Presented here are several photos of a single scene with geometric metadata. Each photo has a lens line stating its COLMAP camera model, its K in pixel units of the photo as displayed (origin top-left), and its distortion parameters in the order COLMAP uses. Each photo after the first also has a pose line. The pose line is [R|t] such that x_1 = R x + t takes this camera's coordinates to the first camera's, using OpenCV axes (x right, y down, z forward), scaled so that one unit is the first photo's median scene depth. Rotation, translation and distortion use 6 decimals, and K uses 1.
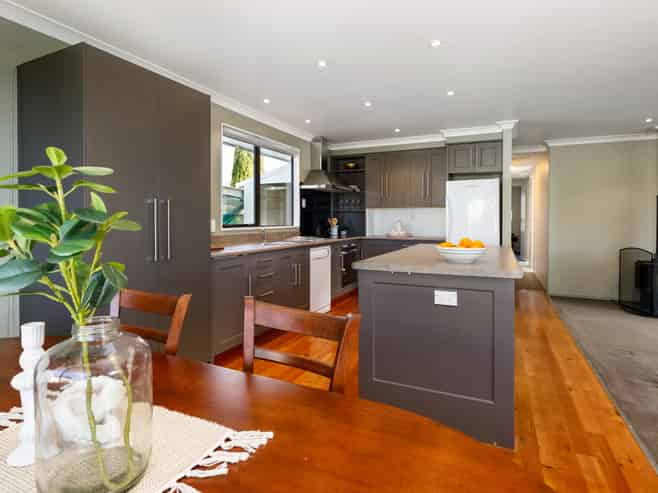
lens RADIAL K [[366.5, 0, 328.5], [0, 366.5, 237.1], [0, 0, 1]] dist [0.001242, 0.000088]
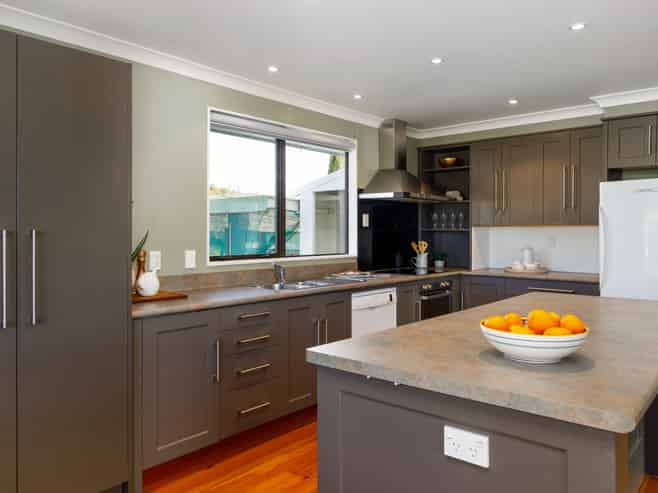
lens RADIAL K [[497.1, 0, 329.0], [0, 497.1, 246.5], [0, 0, 1]] dist [-0.007763, -0.000134]
pose [[0.965154, 0.008409, -0.261549, 0.103932], [-0.015526, 0.999563, -0.025157, -0.021501], [0.261223, 0.028342, 0.964862, 0.115756]]
